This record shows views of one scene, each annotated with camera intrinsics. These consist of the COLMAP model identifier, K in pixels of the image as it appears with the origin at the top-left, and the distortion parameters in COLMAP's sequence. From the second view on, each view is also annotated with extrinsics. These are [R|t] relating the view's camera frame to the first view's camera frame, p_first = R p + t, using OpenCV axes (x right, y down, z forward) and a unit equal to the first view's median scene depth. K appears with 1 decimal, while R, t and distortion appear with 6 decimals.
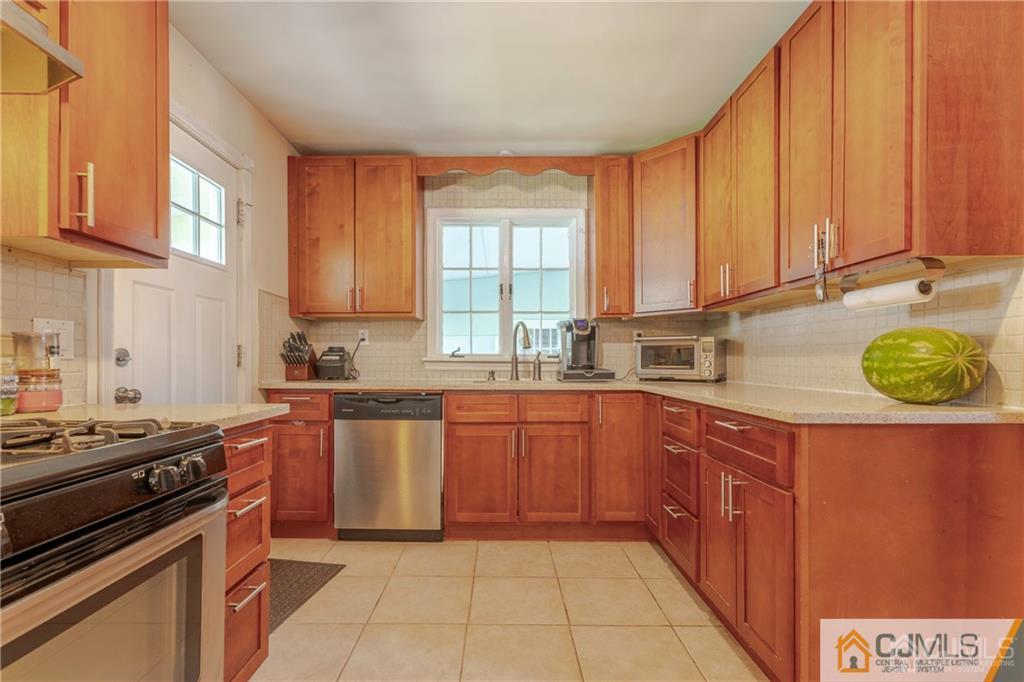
lens RADIAL K [[463.0, 0, 501.0], [0, 463.0, 367.2], [0, 0, 1]] dist [0.009830, -0.000163]
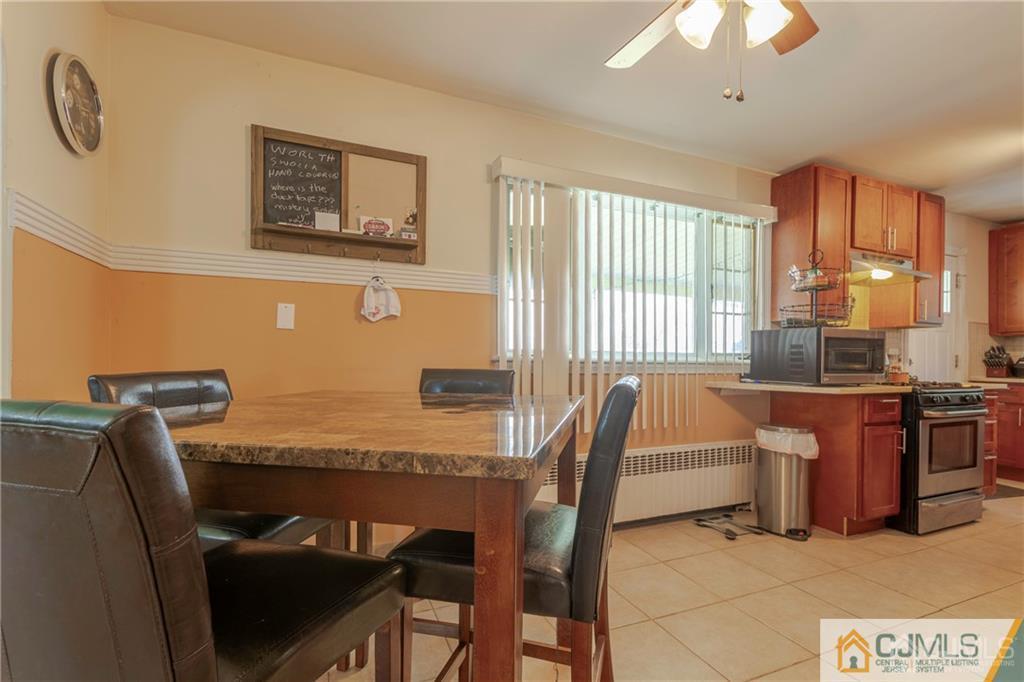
lens RADIAL K [[463.0, 0, 519.6], [0, 463.0, 354.9], [0, 0, 1]] dist [0.009830, -0.000163]
pose [[0.397642, -0.008104, -0.917505, 0.351942], [-0.020918, 0.999621, -0.017895, 0.015580], [0.917302, 0.026308, 0.397321, -1.063787]]
